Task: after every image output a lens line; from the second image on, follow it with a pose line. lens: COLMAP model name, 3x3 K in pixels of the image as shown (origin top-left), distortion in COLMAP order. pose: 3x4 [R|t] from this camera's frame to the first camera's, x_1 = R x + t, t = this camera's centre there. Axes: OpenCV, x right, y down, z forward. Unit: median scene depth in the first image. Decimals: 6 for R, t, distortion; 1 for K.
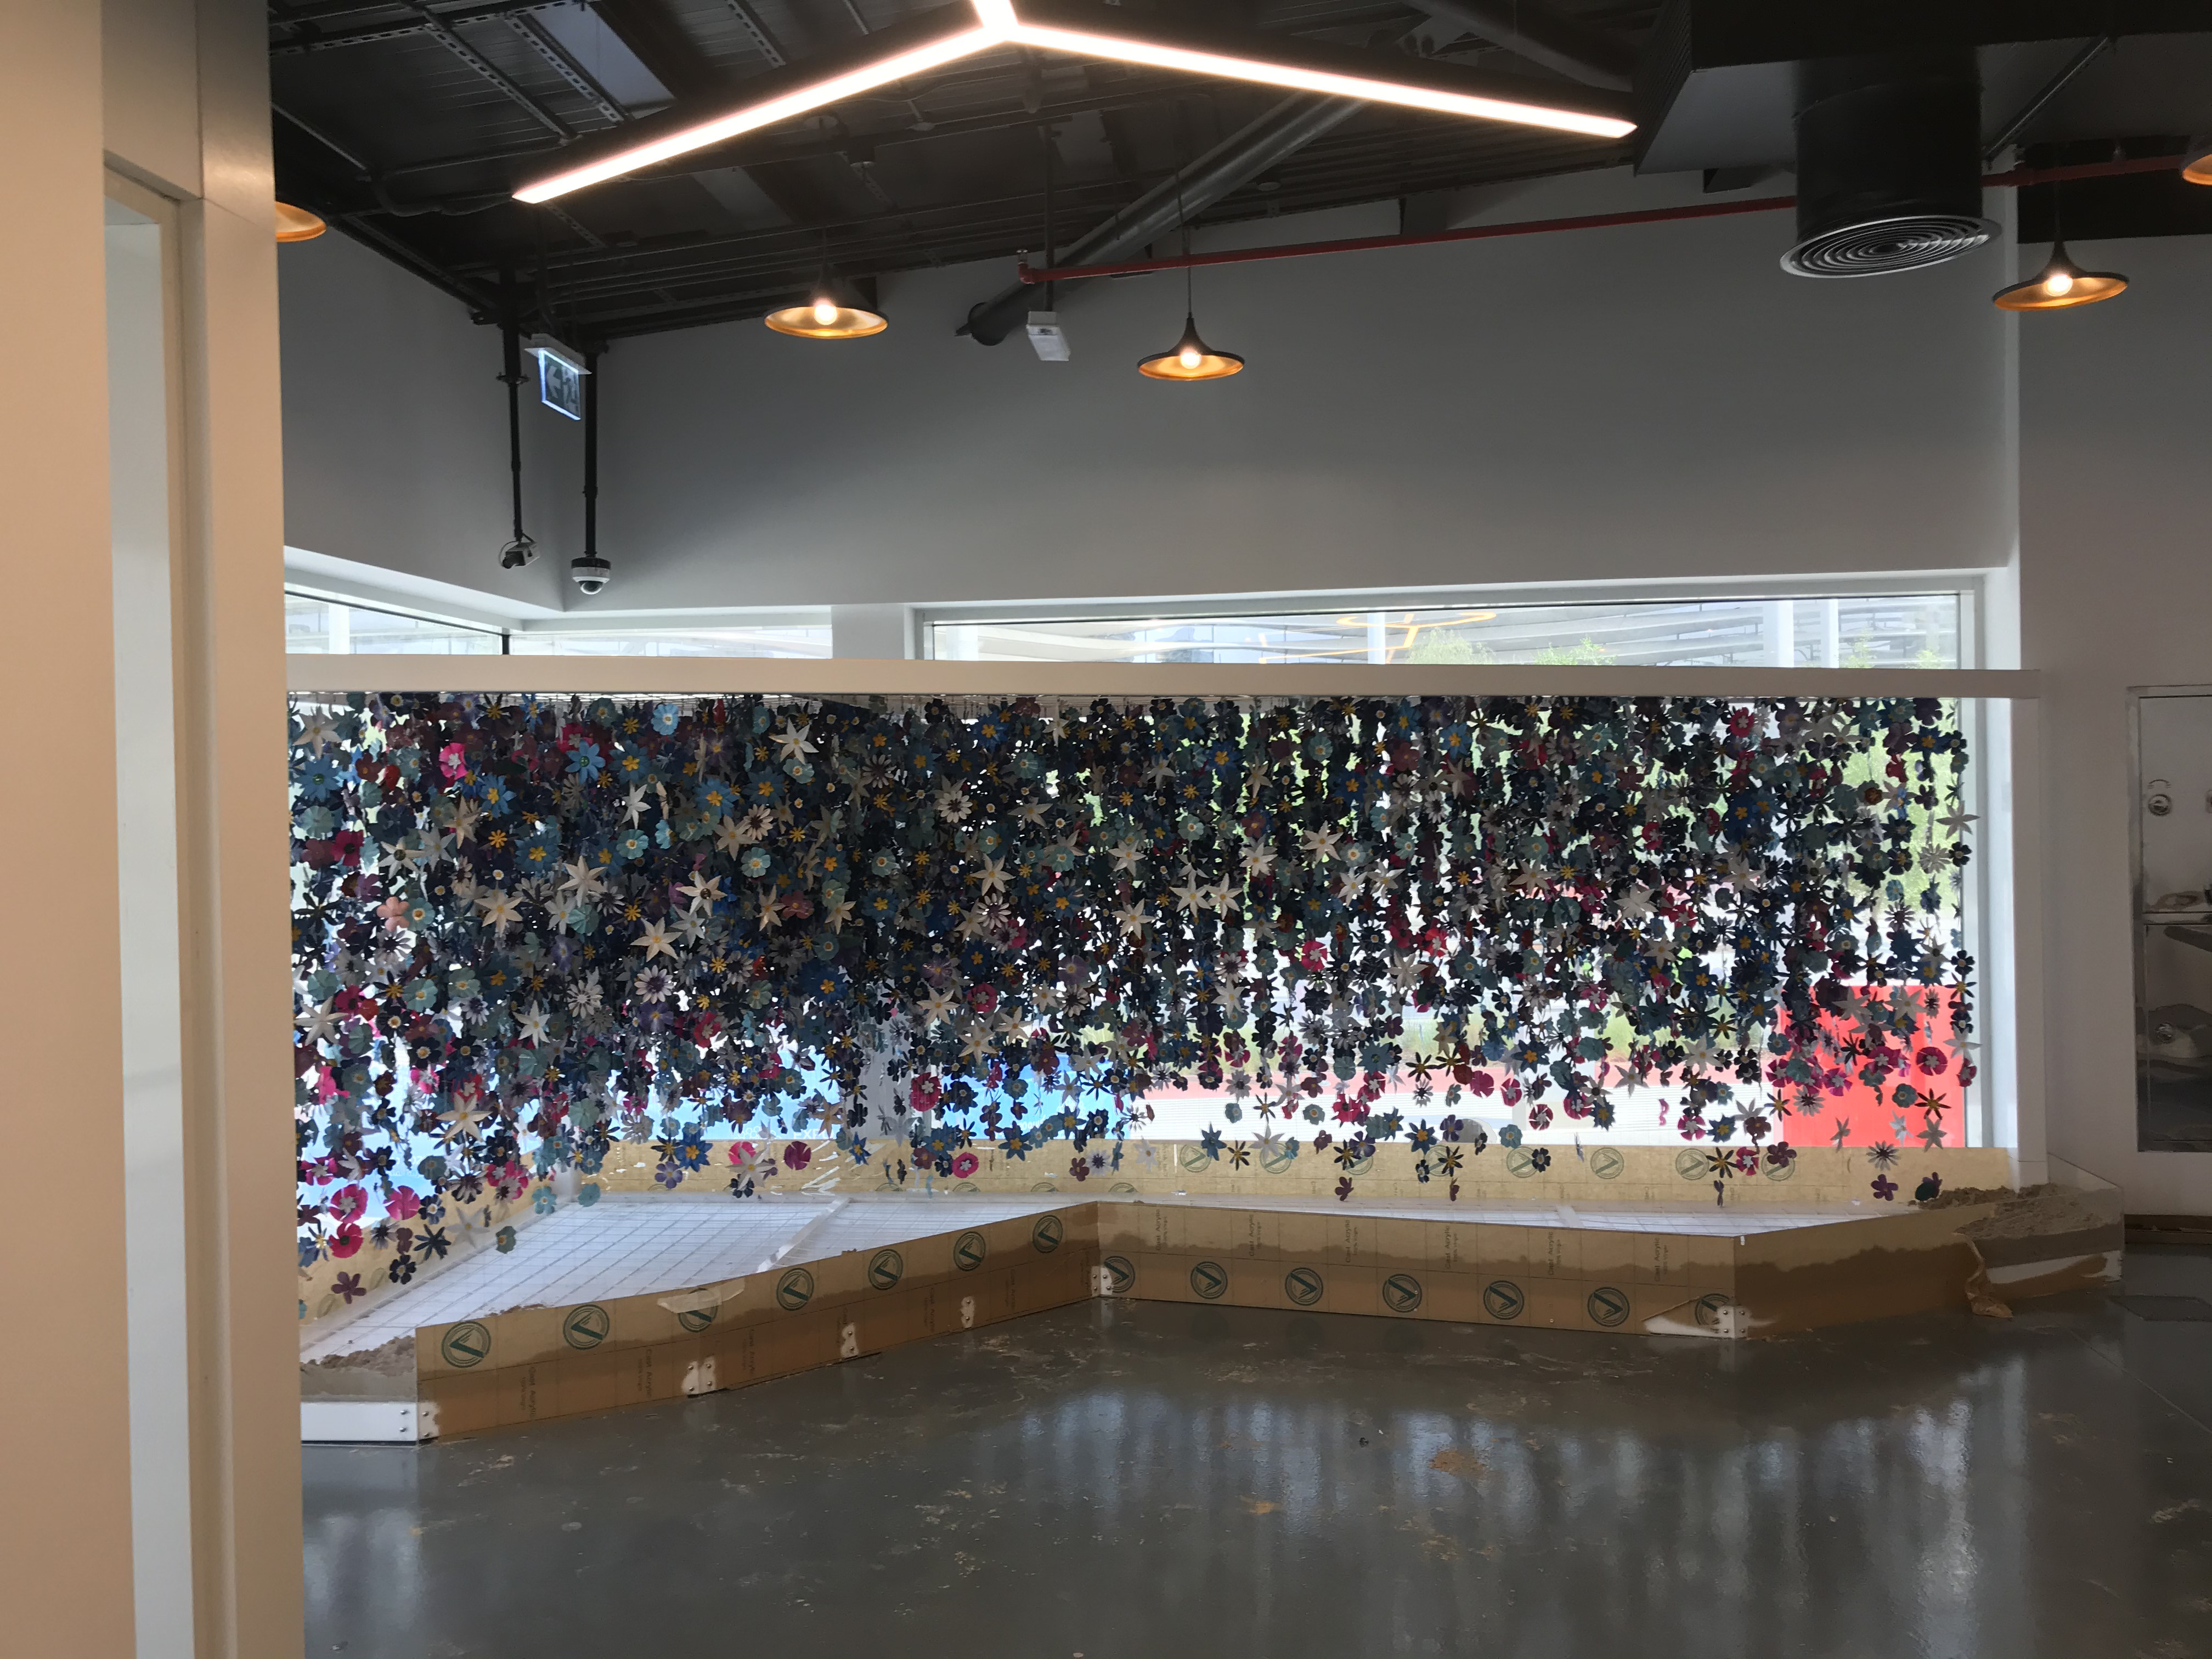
lens RADIAL K [[1769.5, 0, 1109.1], [0, 1769.5, 832.7], [0, 0, 1]] dist [-0.000222, -0.000588]
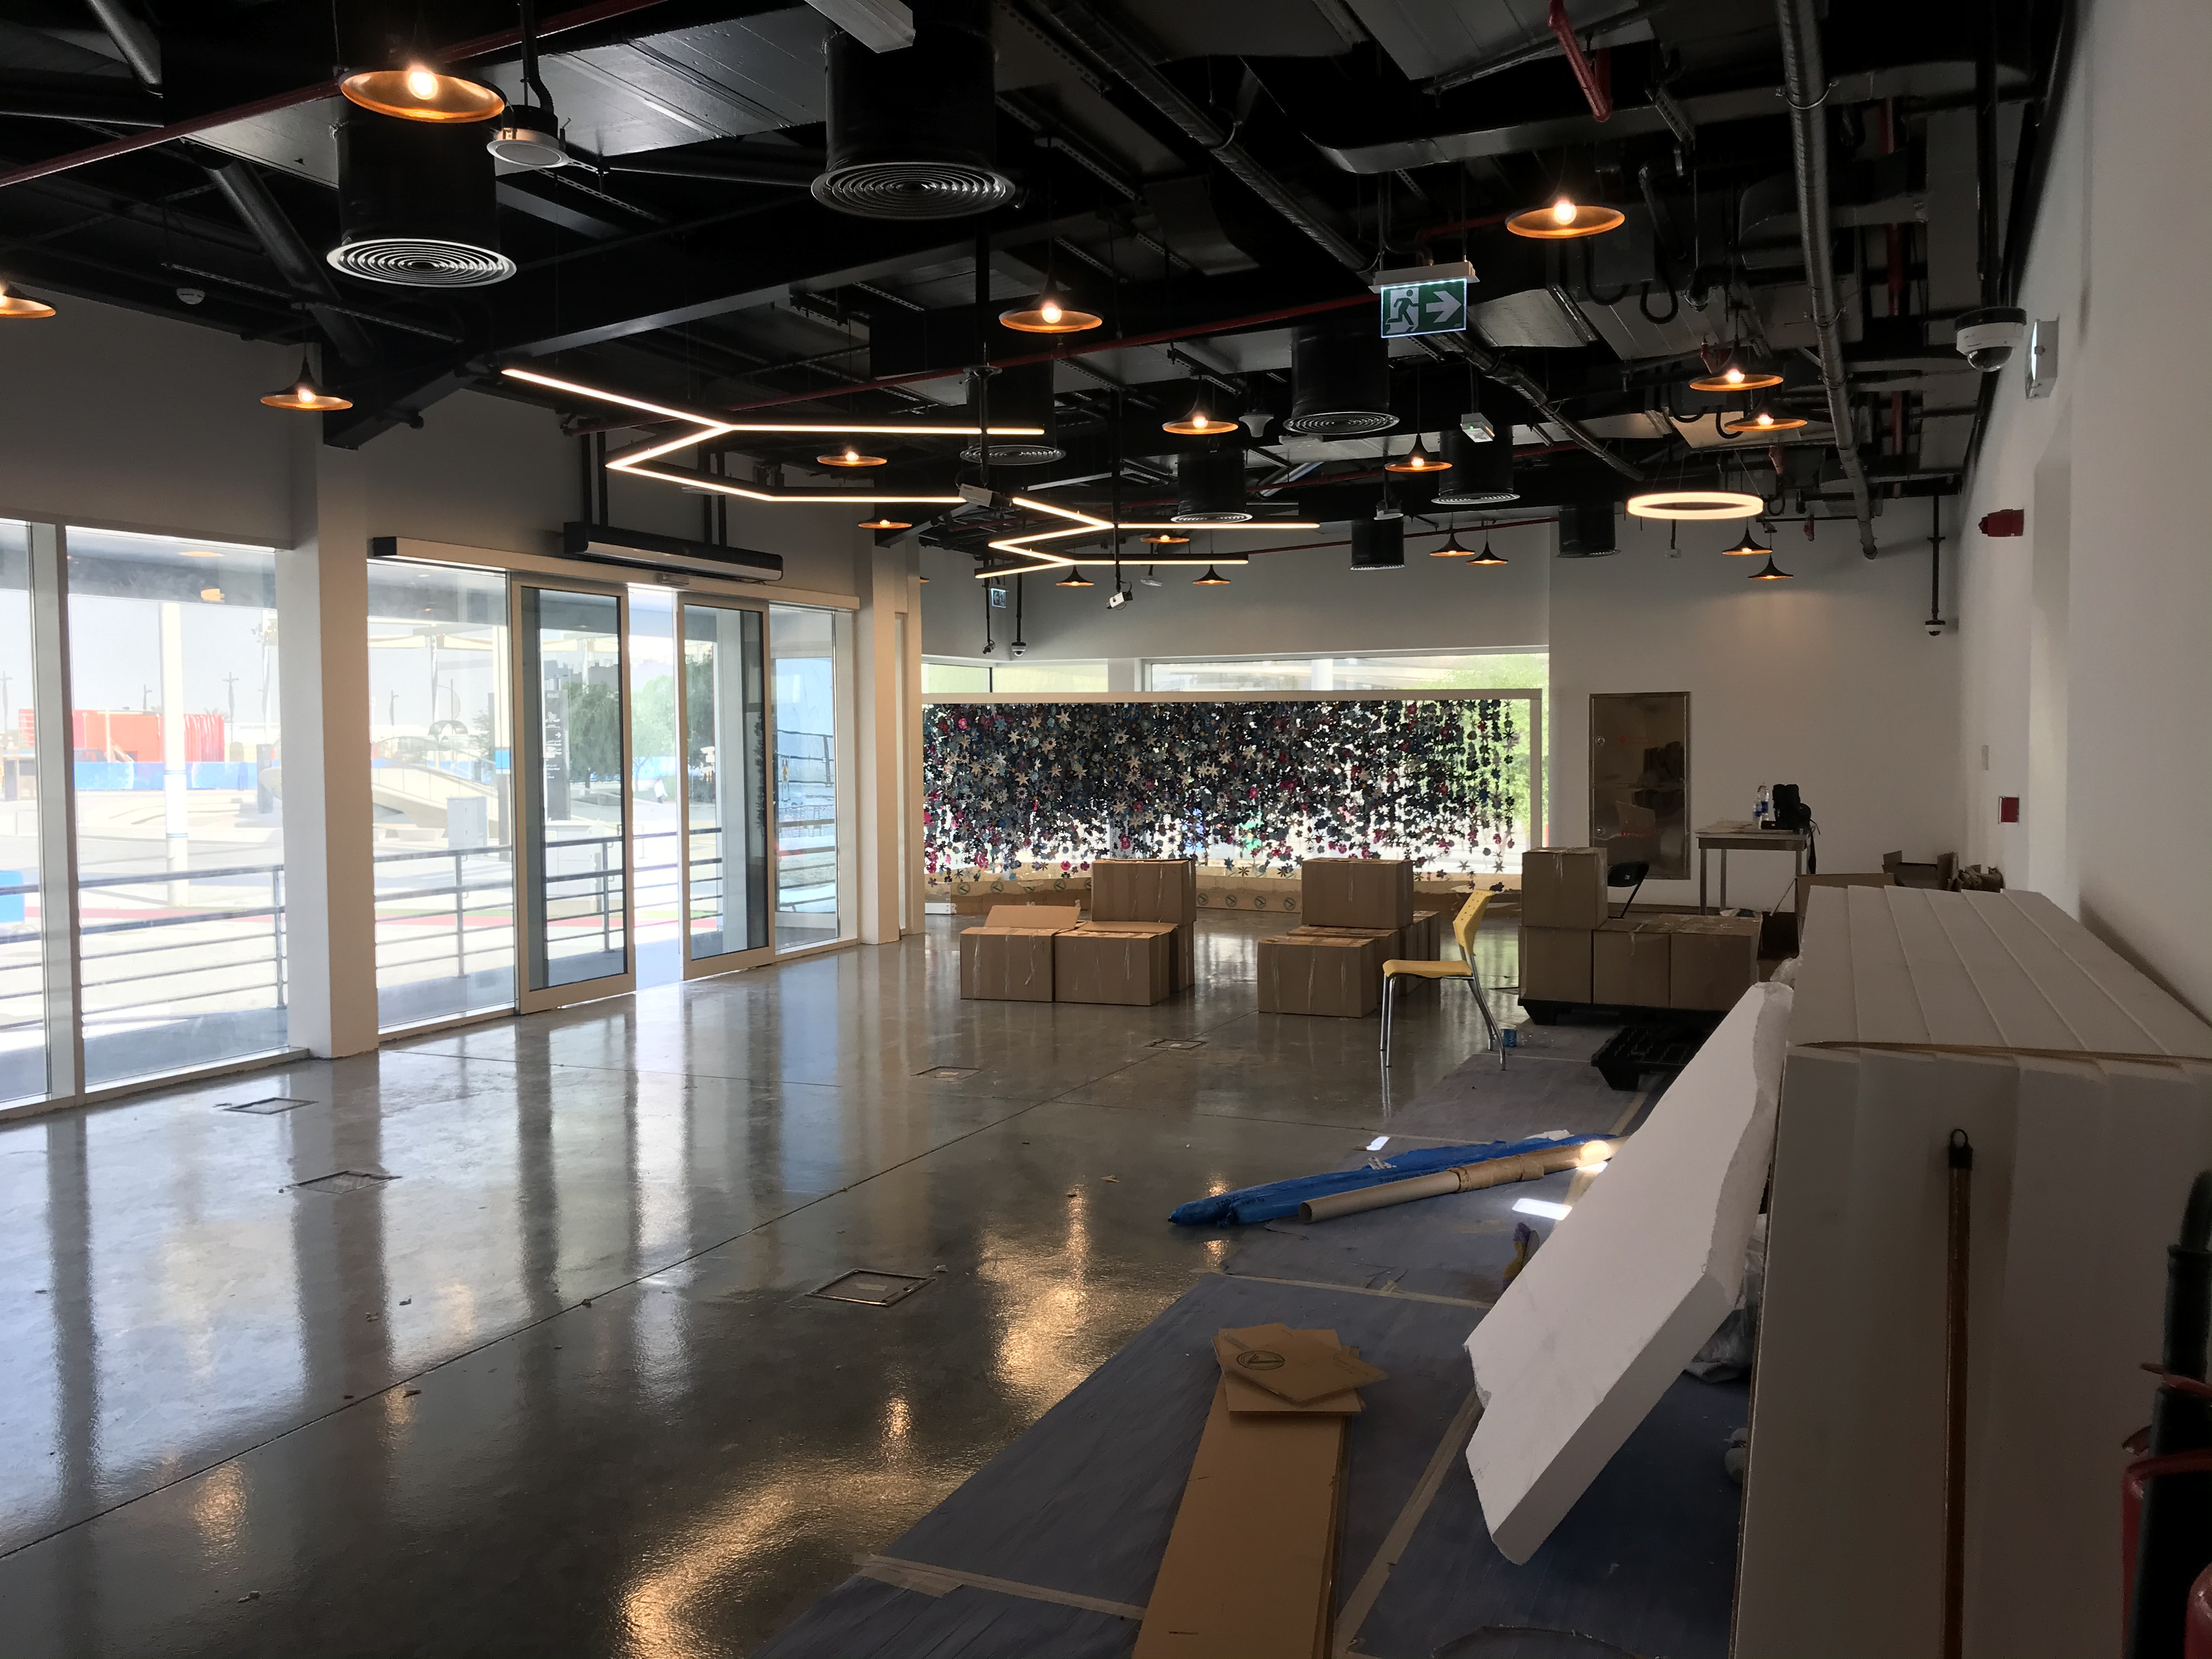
lens RADIAL K [[1769.5, 0, 1102.7], [0, 1769.5, 824.6], [0, 0, 1]] dist [-0.000222, -0.000588]
pose [[0.955028, 0.021470, -0.295738, 0.762157], [-0.011040, 0.999258, 0.036891, 0.020486], [0.296310, -0.031967, 0.954557, -1.849285]]
